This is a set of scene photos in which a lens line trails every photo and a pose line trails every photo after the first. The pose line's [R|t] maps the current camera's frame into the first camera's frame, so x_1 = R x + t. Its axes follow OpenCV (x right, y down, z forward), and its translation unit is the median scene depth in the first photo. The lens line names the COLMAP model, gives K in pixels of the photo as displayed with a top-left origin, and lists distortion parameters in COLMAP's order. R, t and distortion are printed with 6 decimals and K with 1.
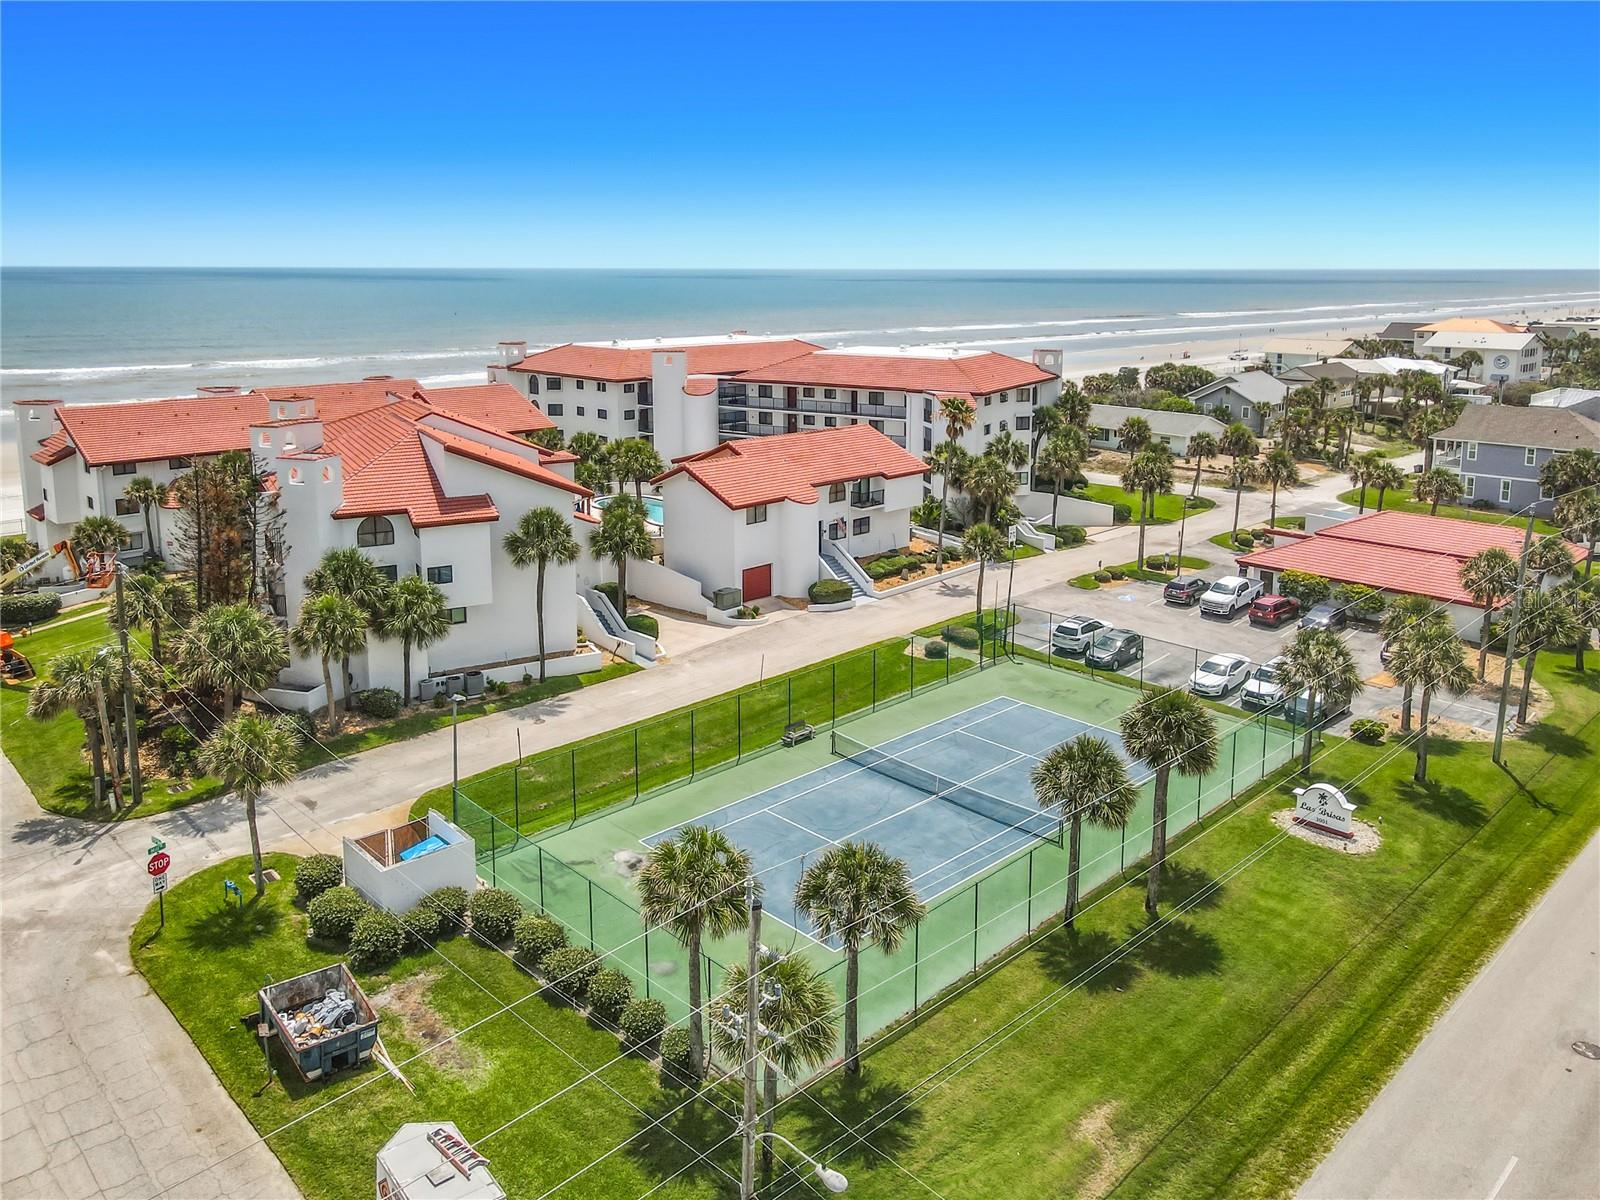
lens RADIAL K [[1196.9, 0, 791.5], [0, 1196.9, 456.0], [0, 0, 1]] dist [0.005331, 0.007648]
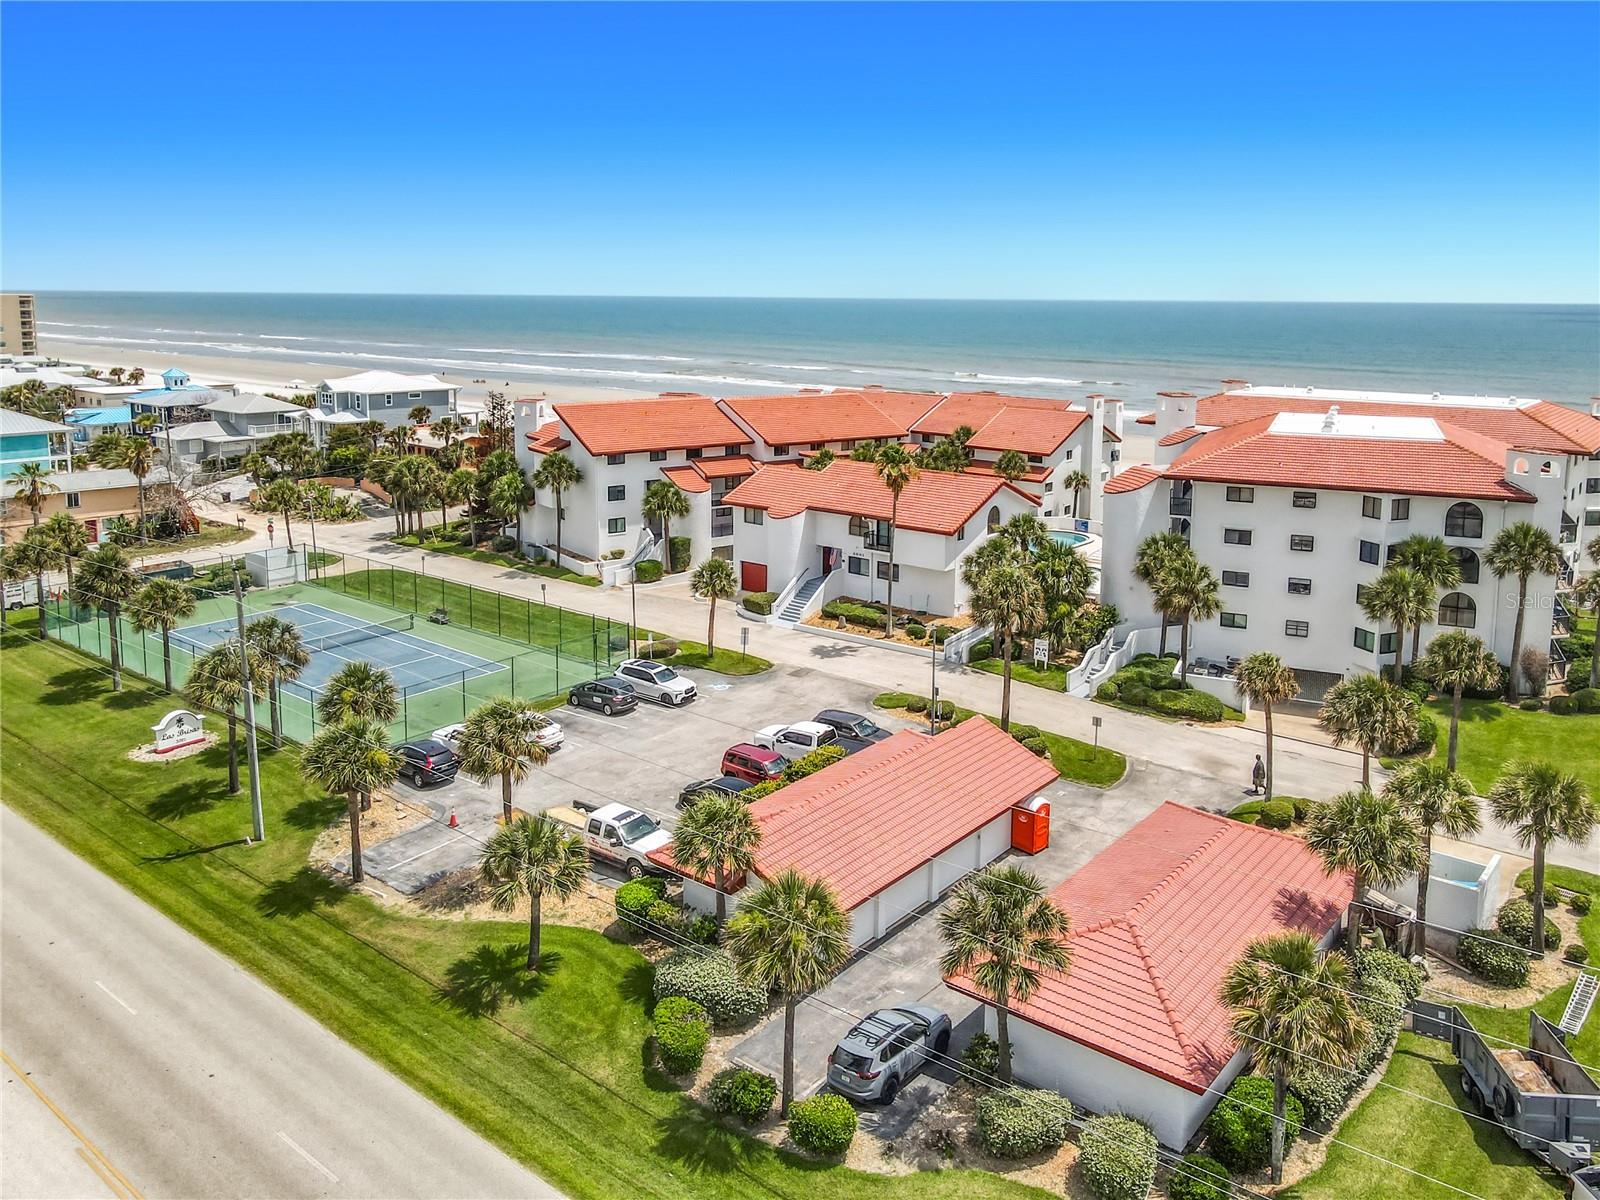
lens RADIAL K [[1215.2, 0, 861.2], [0, 1215.2, 474.6], [0, 0, 1]] dist [0.003991, 0.000330]
pose [[0.158186, 0.147325, -0.976357, 1.064183], [-0.165001, 0.978847, 0.120968, -0.139192], [0.973526, 0.141964, 0.179149, 0.873545]]
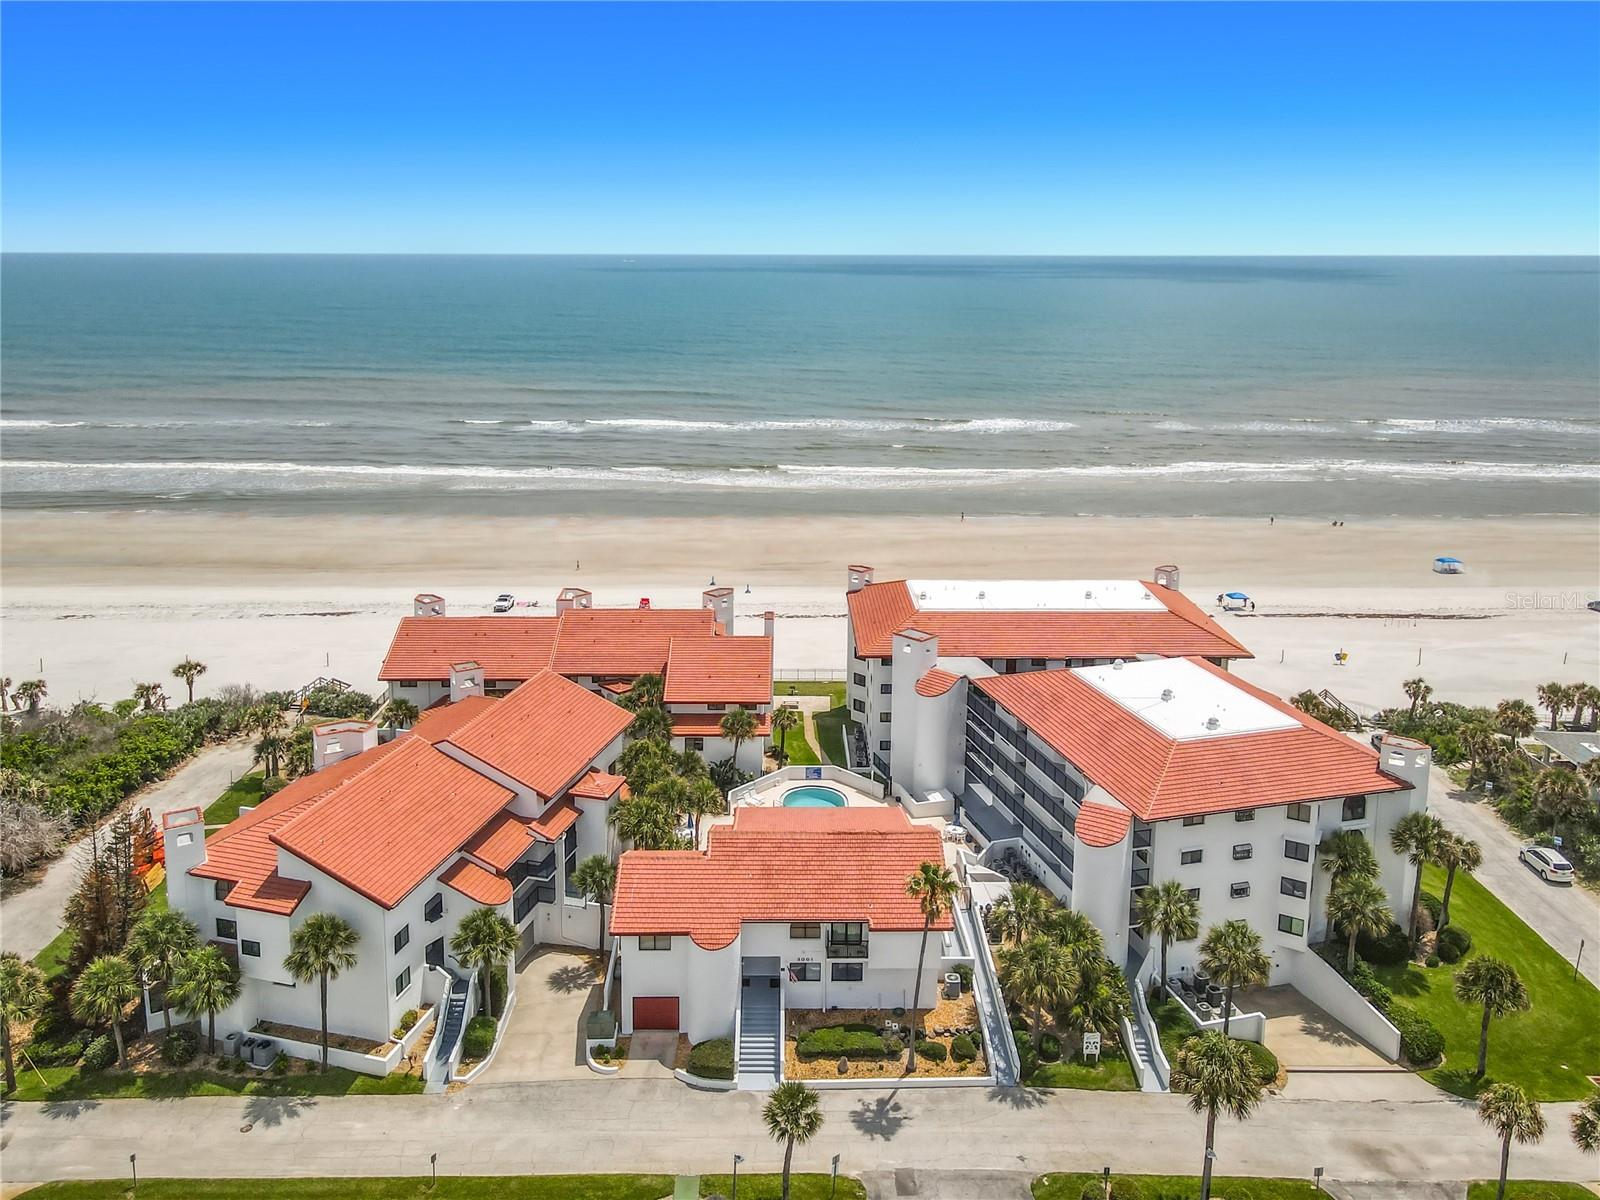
lens RADIAL K [[1196.9, 0, 791.5], [0, 1196.9, 456.0], [0, 0, 1]] dist [0.005331, 0.007648]
pose [[0.724007, 0.119480, -0.679366, 0.595525], [-0.112703, 0.992140, 0.054379, -0.362570], [0.680523, 0.037196, 0.731782, 0.396206]]
